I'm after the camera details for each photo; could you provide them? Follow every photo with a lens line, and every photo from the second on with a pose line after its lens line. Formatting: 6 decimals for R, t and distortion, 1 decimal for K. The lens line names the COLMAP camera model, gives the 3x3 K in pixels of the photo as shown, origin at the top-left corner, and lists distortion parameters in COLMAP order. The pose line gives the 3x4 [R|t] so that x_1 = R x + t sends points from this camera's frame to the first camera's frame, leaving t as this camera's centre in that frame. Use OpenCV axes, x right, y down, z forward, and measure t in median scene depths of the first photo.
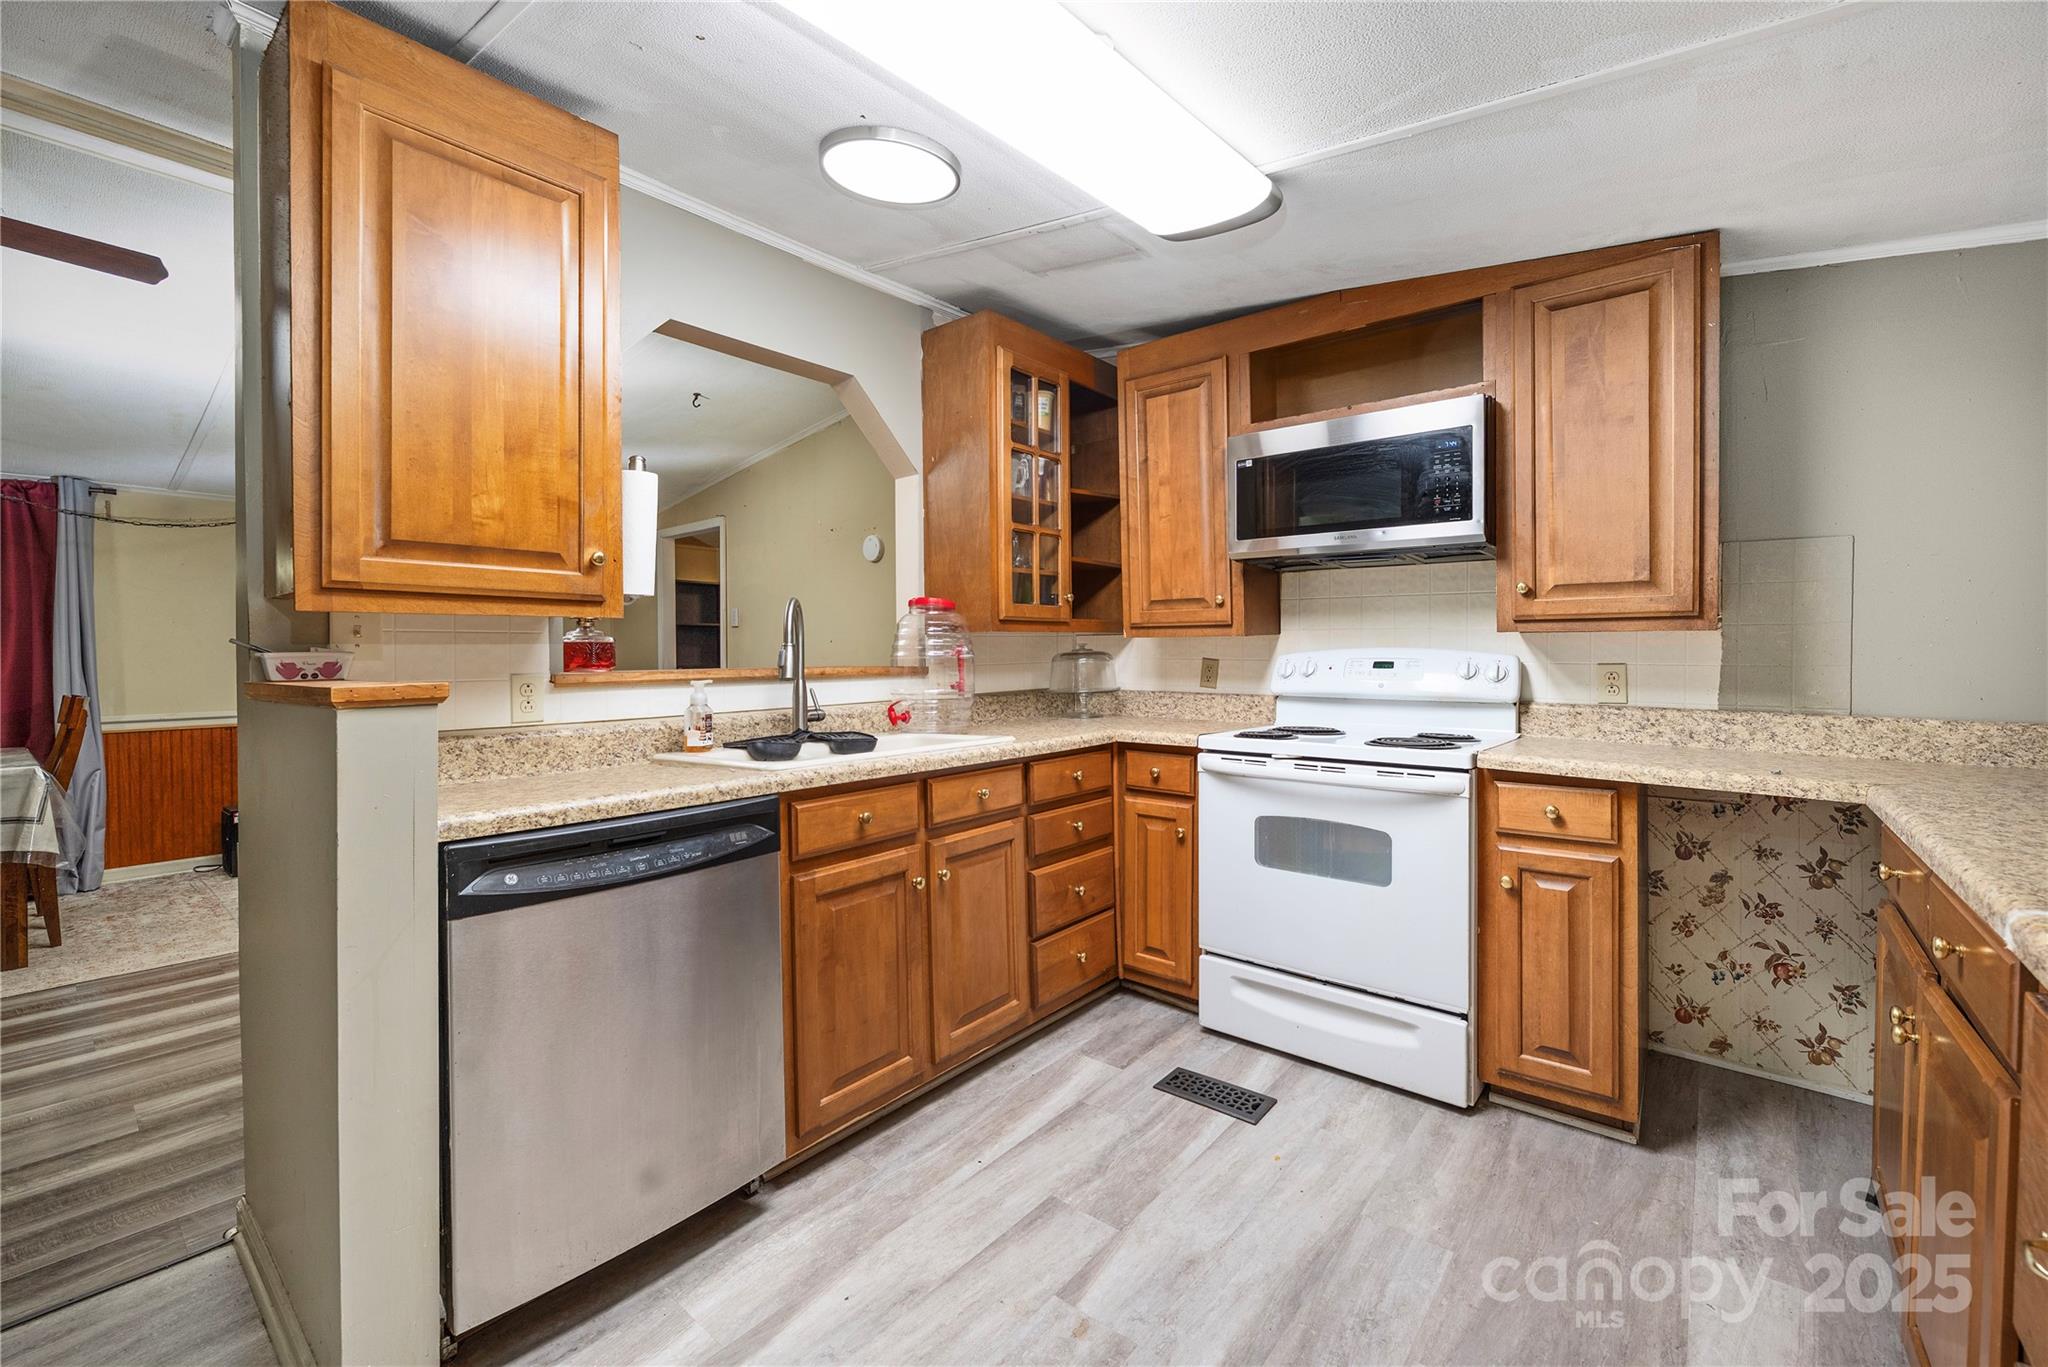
lens RADIAL K [[841.1, 0, 1025.8], [0, 841.1, 656.9], [0, 0, 1]] dist [-0.004733, -0.000060]
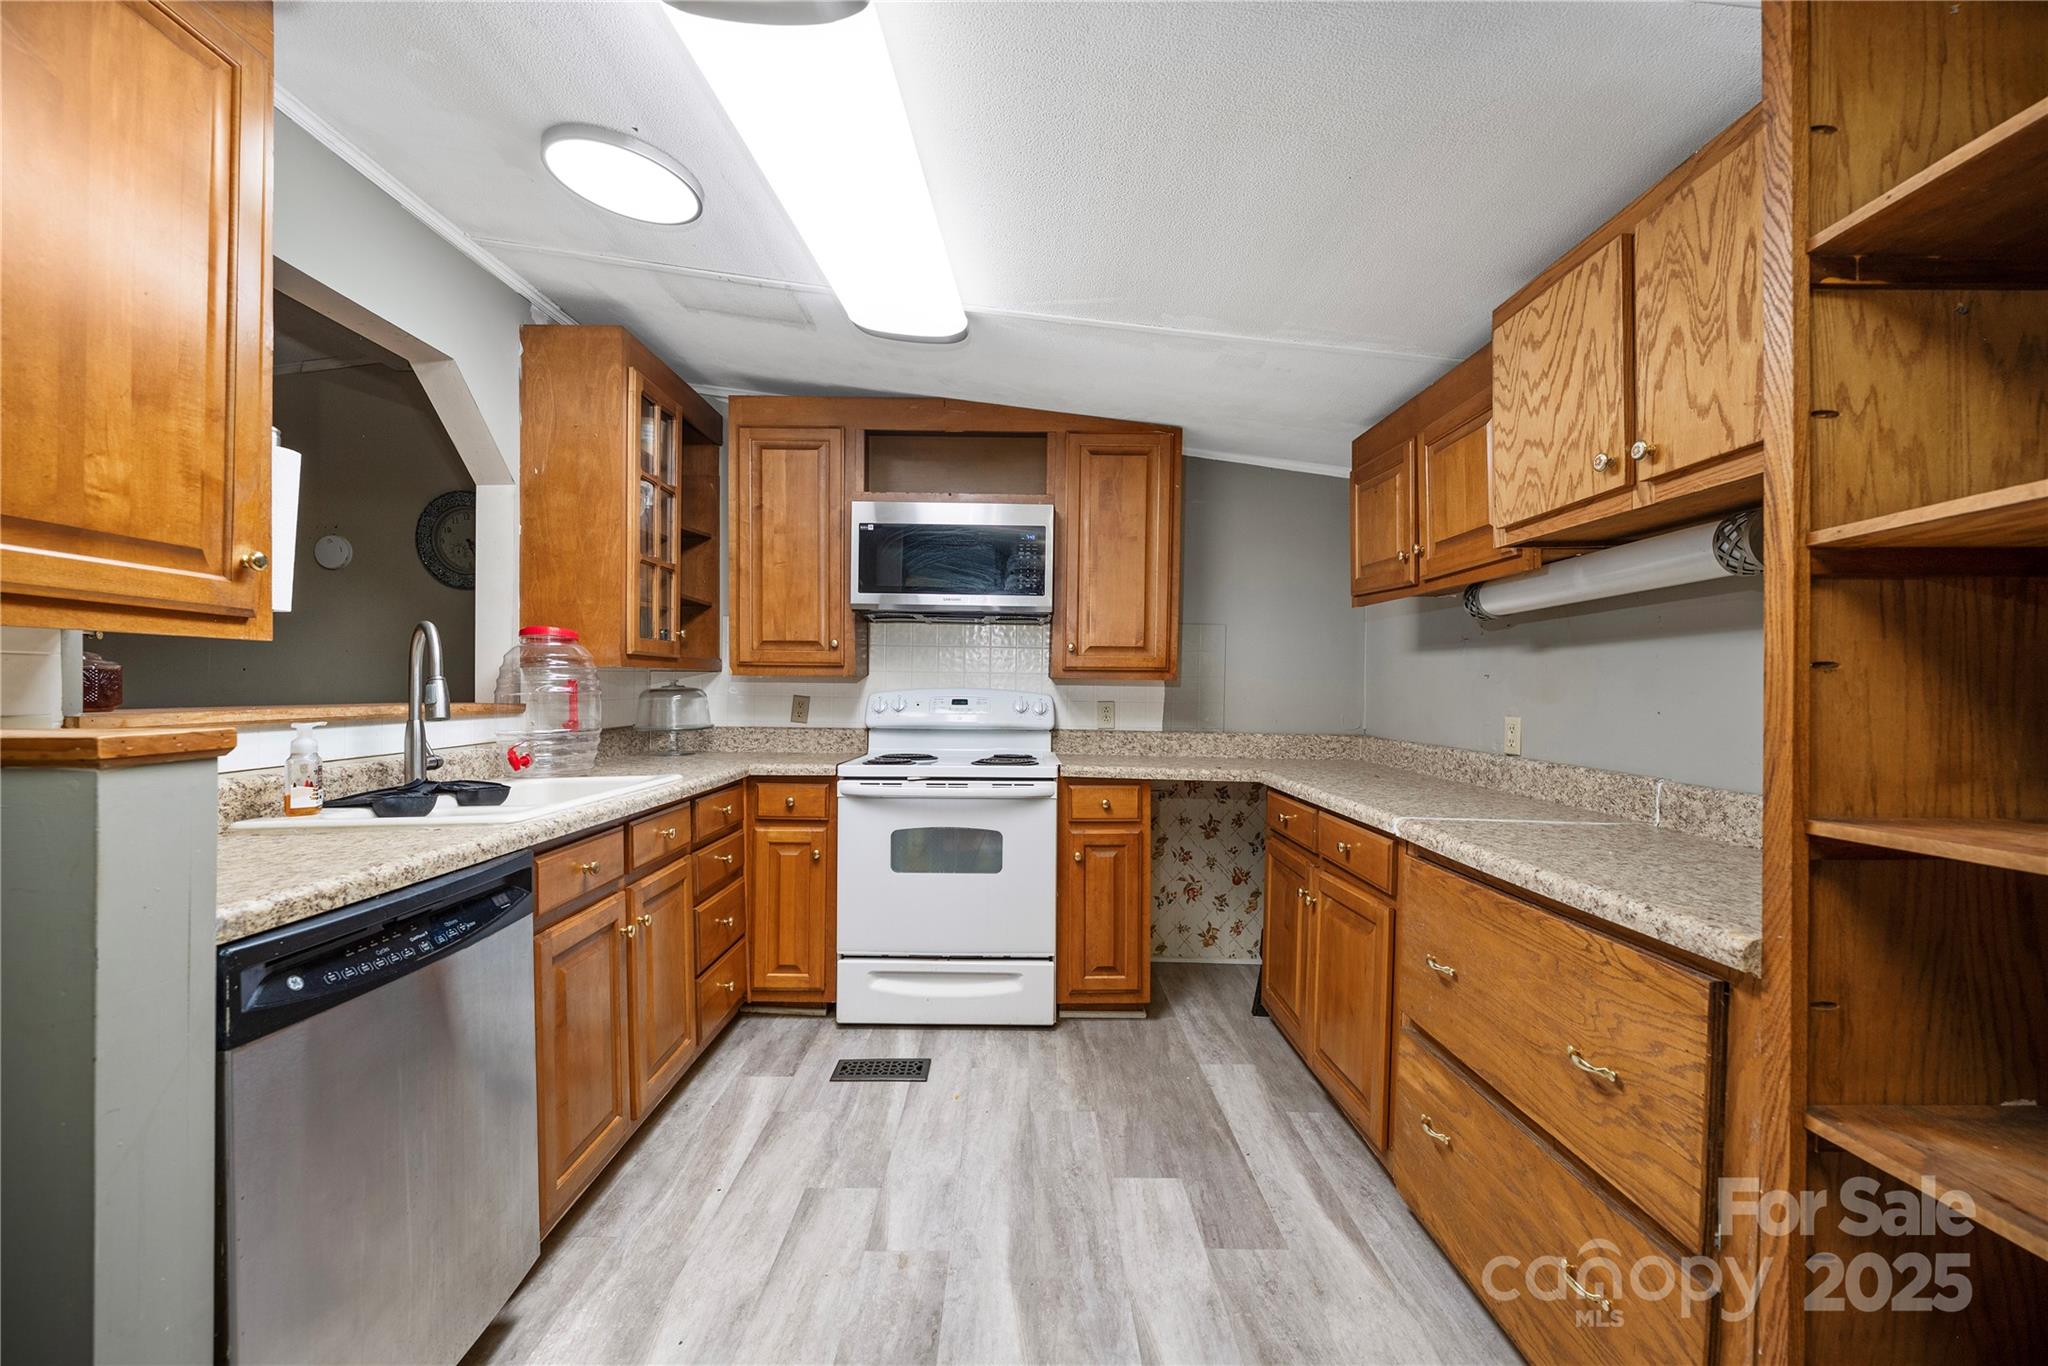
lens RADIAL K [[822.7, 0, 1025.0], [0, 822.7, 690.3], [0, 0, 1]] dist [-0.005356, -0.000109]
pose [[0.765546, 0.009456, 0.643311, -0.358517], [-0.007601, 0.999955, -0.005653, -0.002027], [-0.643336, -0.000562, 0.765584, -0.000984]]
